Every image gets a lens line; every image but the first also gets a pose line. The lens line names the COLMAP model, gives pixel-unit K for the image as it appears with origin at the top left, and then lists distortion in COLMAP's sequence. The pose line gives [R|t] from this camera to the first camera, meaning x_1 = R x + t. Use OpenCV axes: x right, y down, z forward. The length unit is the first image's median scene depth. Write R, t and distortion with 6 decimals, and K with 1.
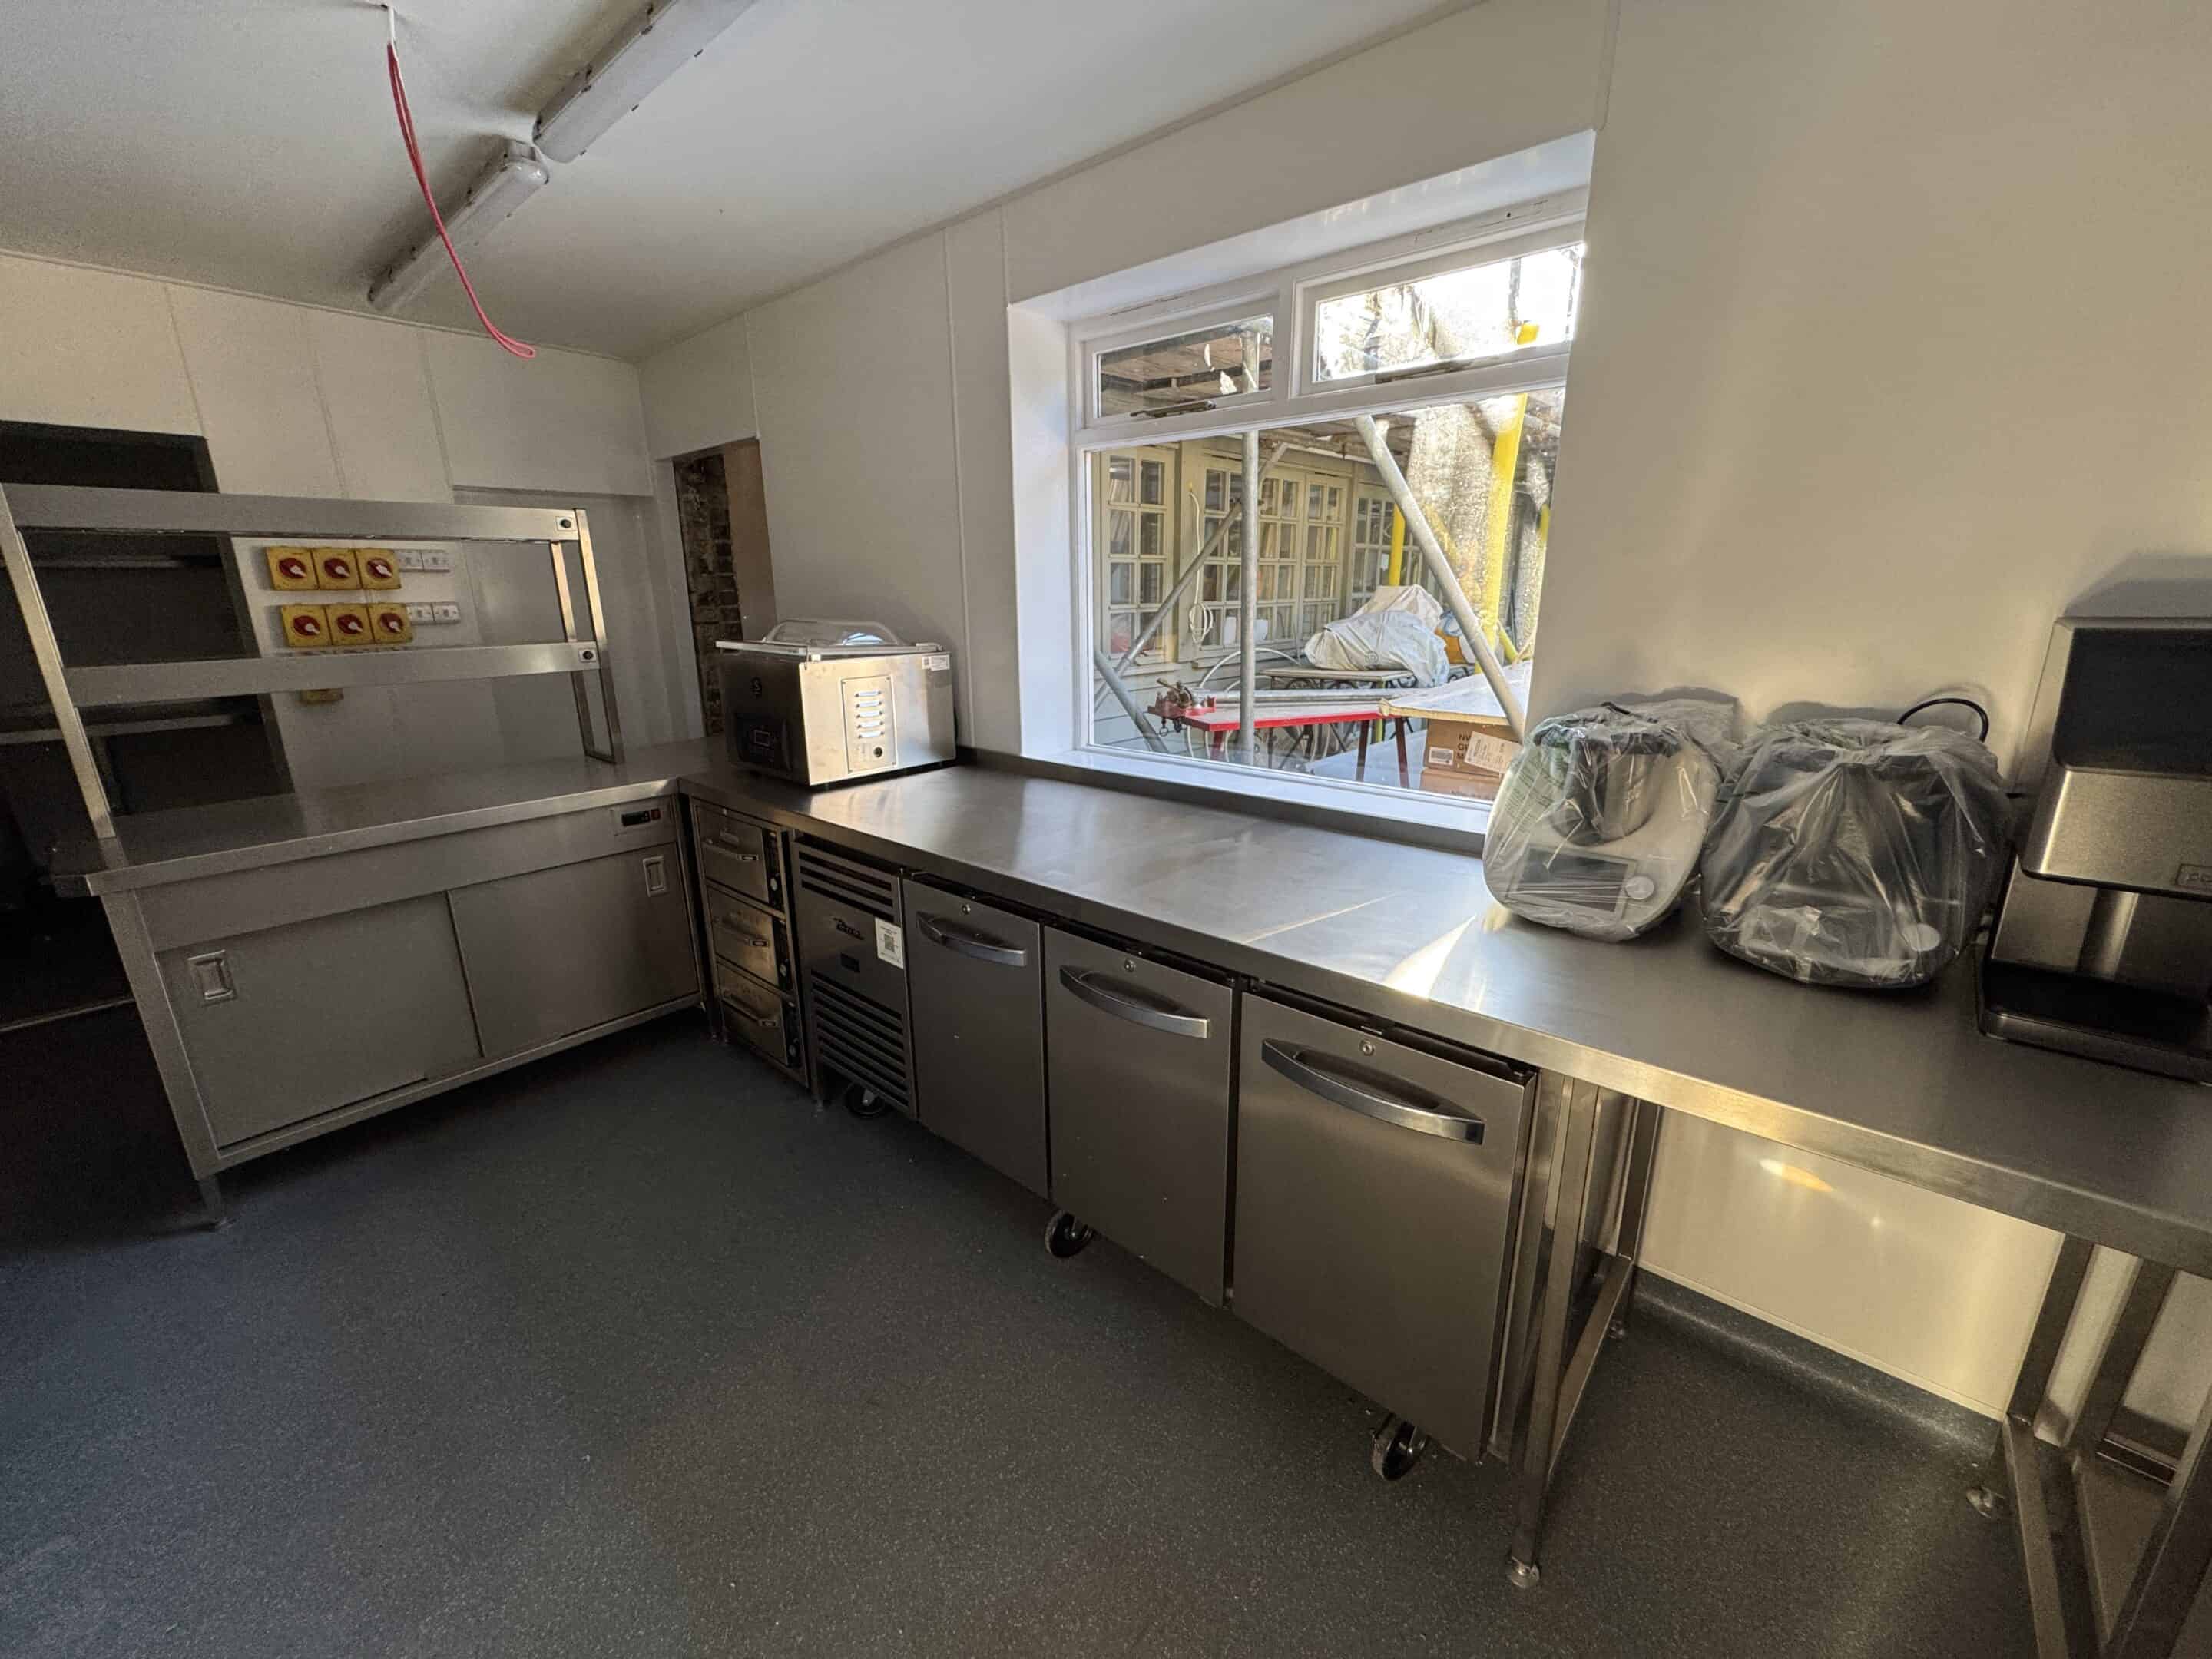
lens RADIAL K [[875.3, 0, 1106.0], [0, 875.3, 829.5], [0, 0, 1]] dist [-0.000034, 0.000217]
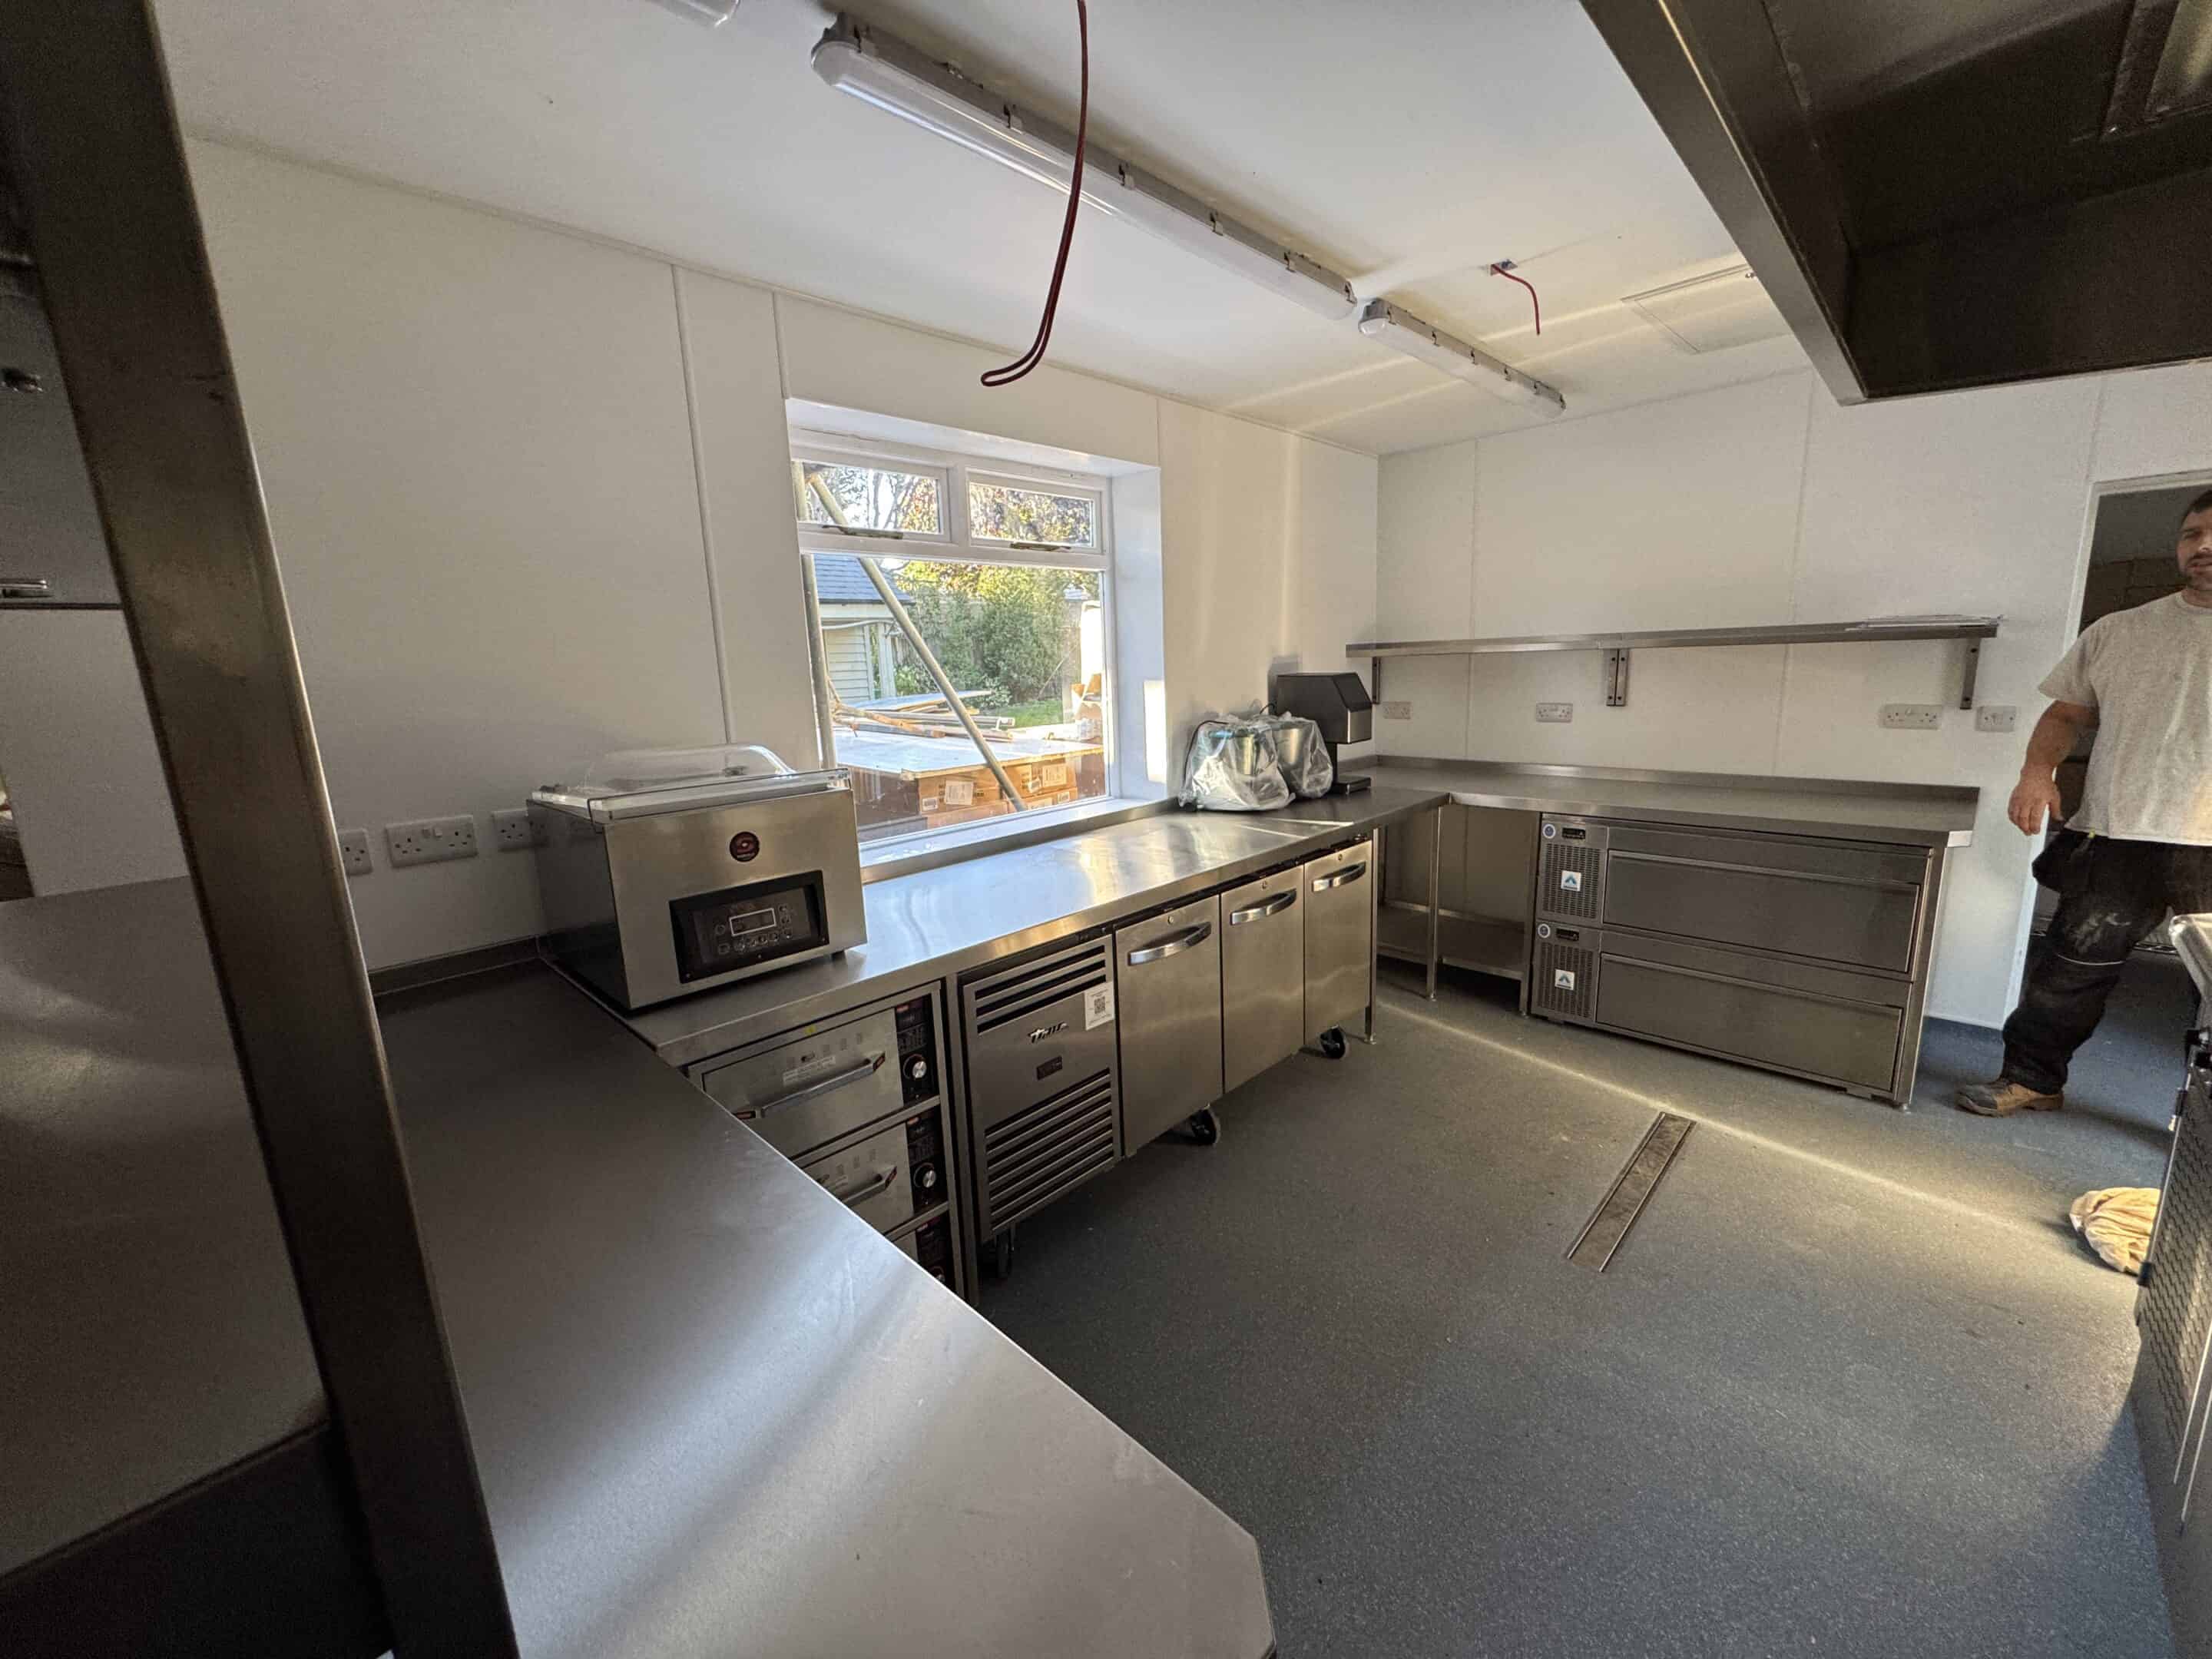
lens RADIAL K [[875.3, 0, 1106.0], [0, 875.3, 829.5], [0, 0, 1]] dist [-0.000034, 0.000217]
pose [[0.064748, -0.188060, 0.980021, -1.139612], [0.303386, 0.939304, 0.160203, -0.219978], [-0.950665, 0.286952, 0.117873, 0.724782]]
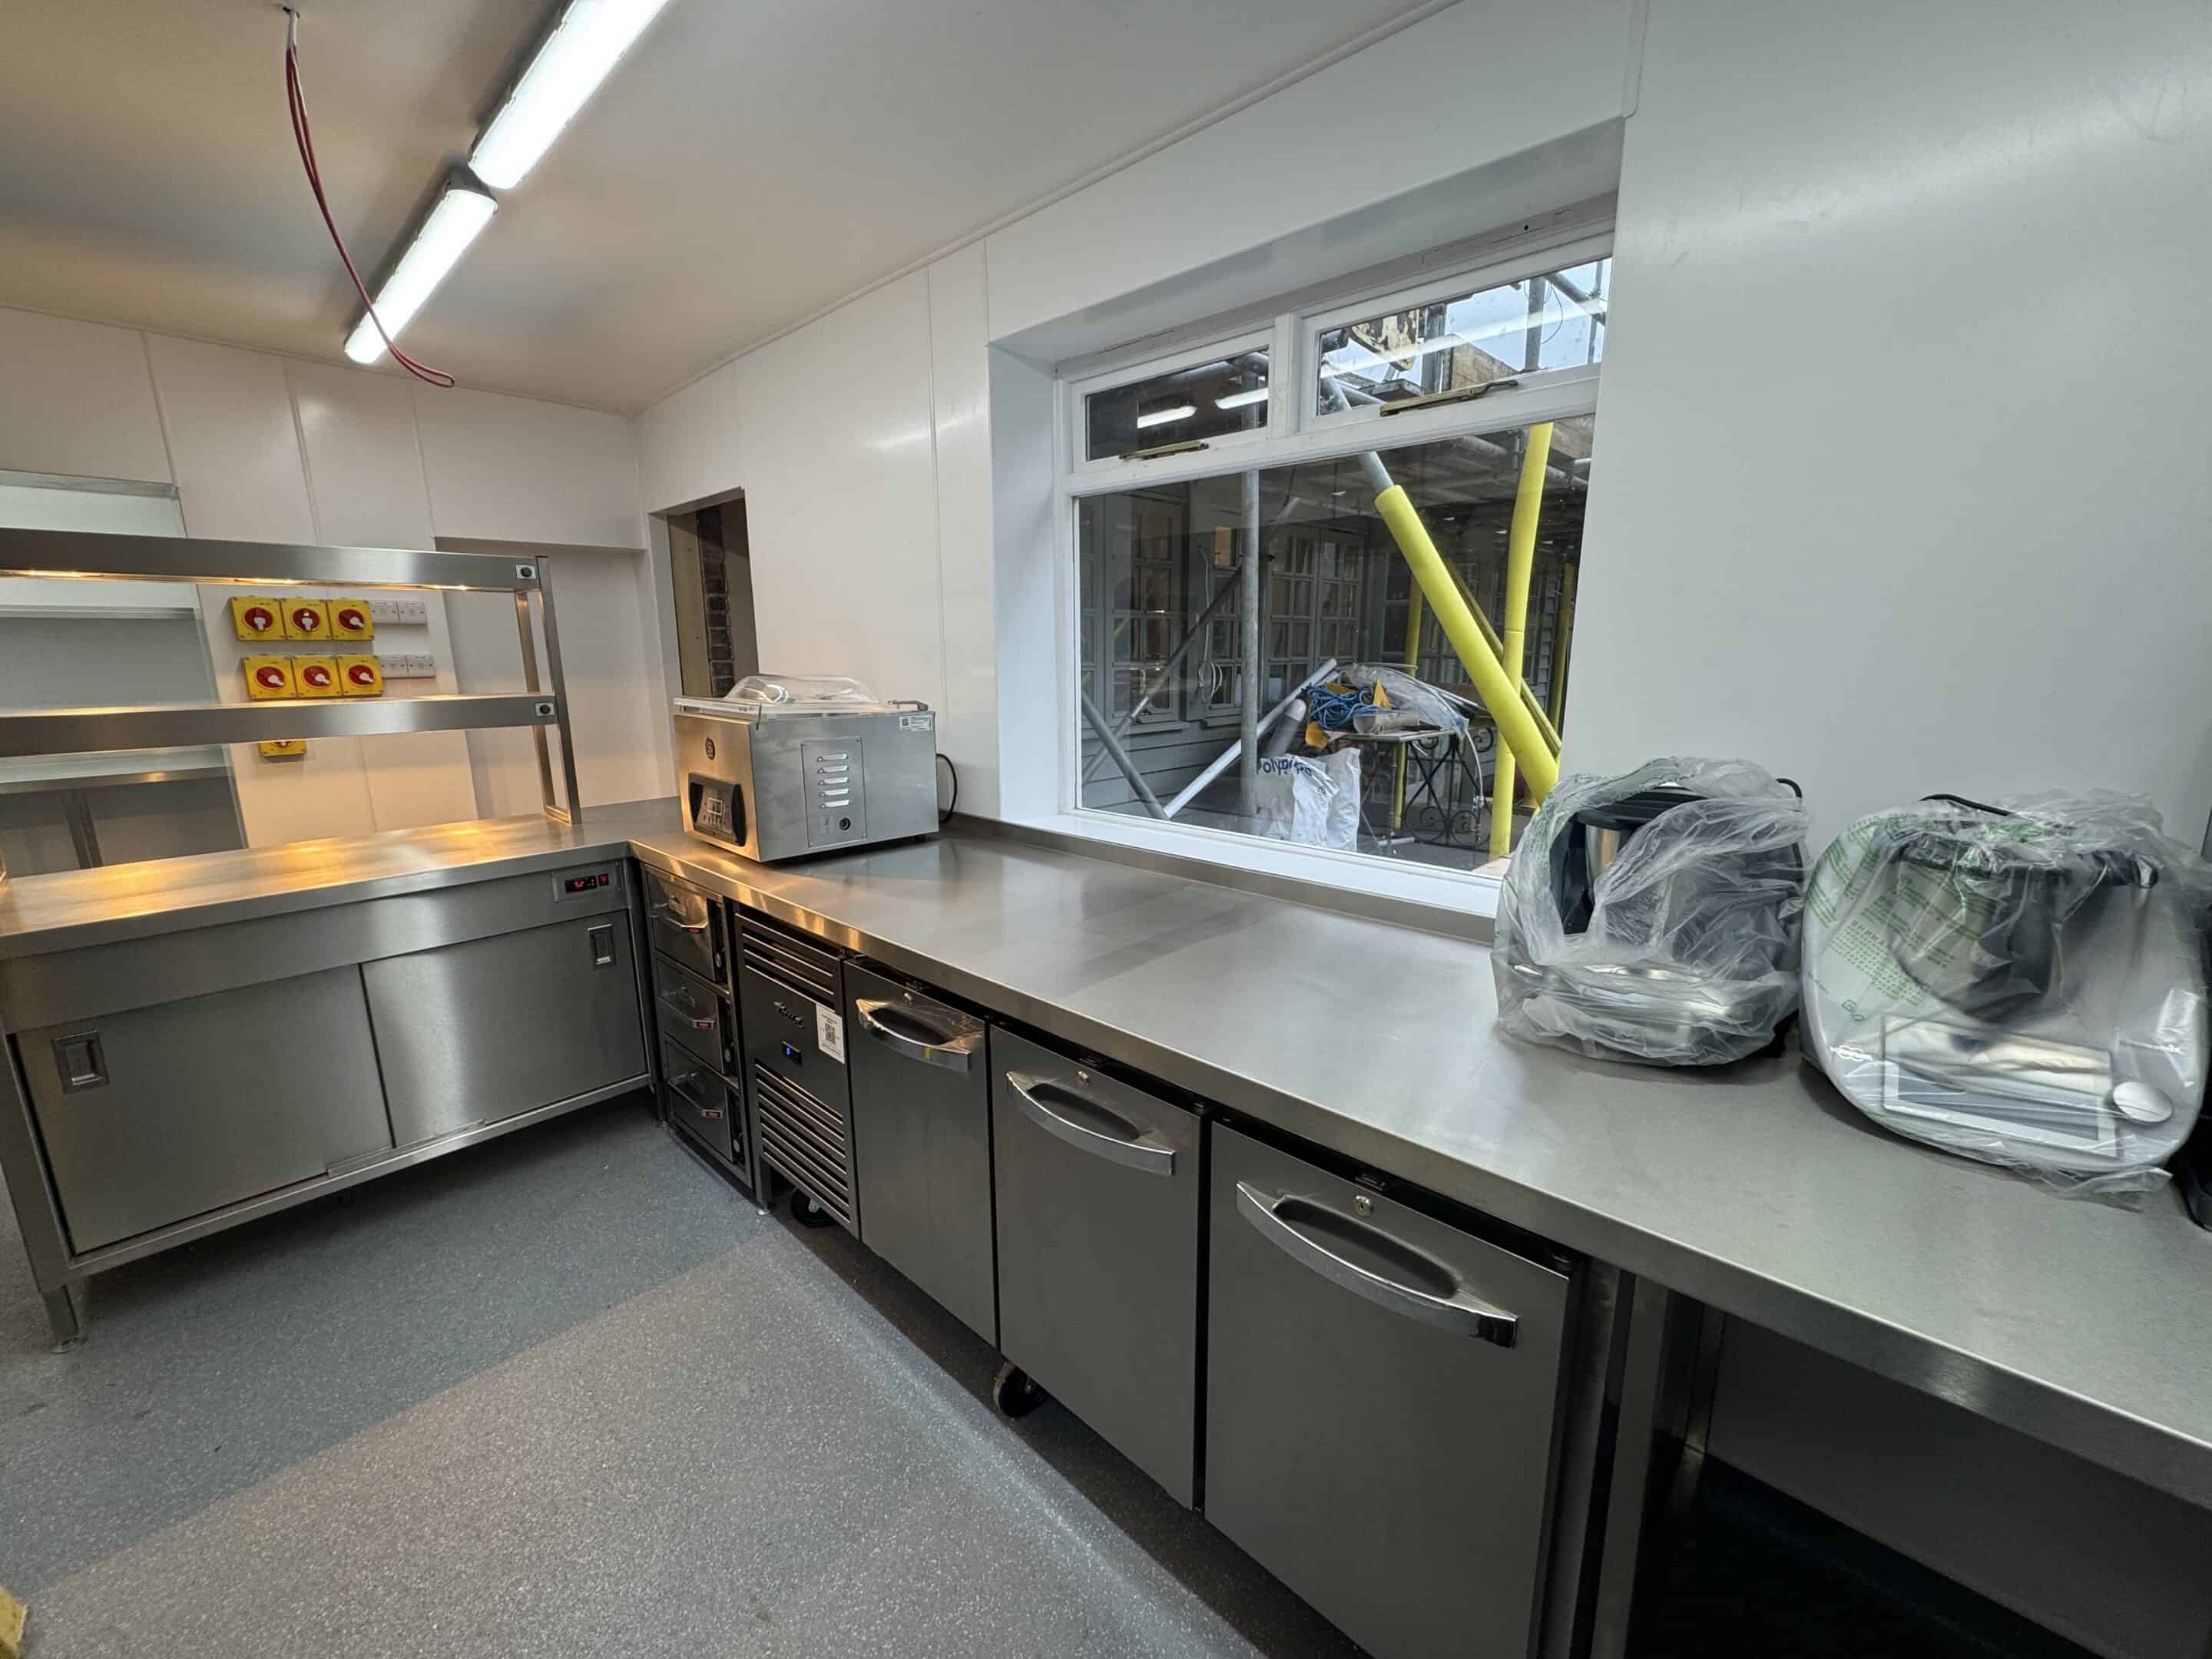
lens RADIAL K [[875.3, 0, 1106.0], [0, 875.3, 829.5], [0, 0, 1]] dist [-0.000034, 0.000217]
pose [[0.999556, 0.009233, -0.028345, 0.048289], [-0.011031, 0.997893, -0.063940, -0.020083], [0.027695, 0.064224, 0.997551, 0.103891]]
